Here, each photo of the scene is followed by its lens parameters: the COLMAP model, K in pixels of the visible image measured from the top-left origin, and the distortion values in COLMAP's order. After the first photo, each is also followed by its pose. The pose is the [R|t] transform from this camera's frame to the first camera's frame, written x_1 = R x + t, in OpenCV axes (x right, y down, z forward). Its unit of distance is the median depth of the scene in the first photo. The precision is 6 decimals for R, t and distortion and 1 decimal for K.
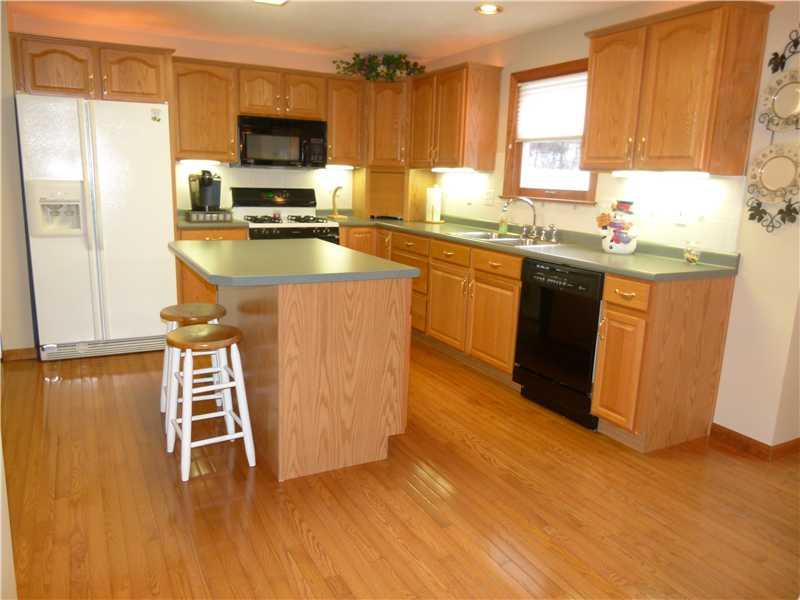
lens RADIAL K [[596.8, 0, 394.4], [0, 596.8, 302.3], [0, 0, 1]] dist [-0.044966, 0.032067]
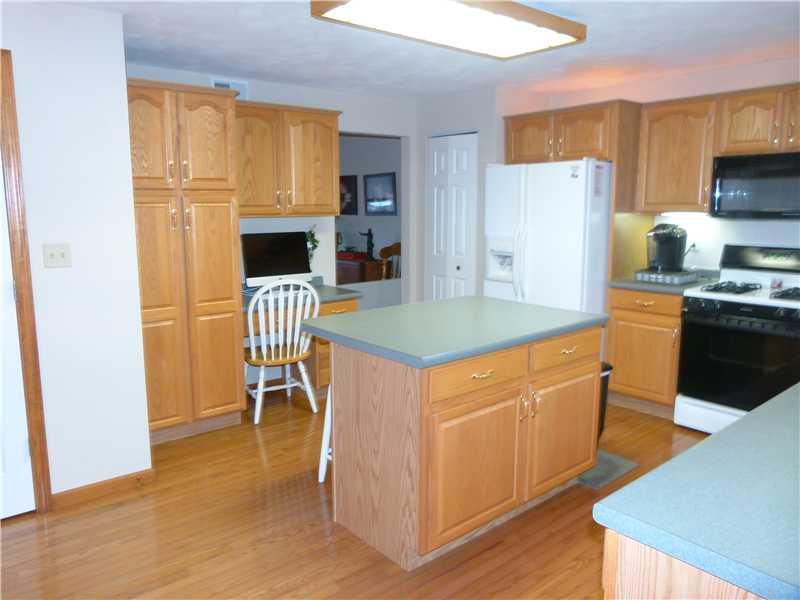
lens RADIAL K [[596.8, 0, 398.0], [0, 596.8, 301.8], [0, 0, 1]] dist [-0.044966, 0.032067]
pose [[0.195297, 0.123644, -0.972919, 0.613937], [-0.190100, 0.977979, 0.086128, -0.147959], [0.962144, 0.168132, 0.214502, 0.601570]]
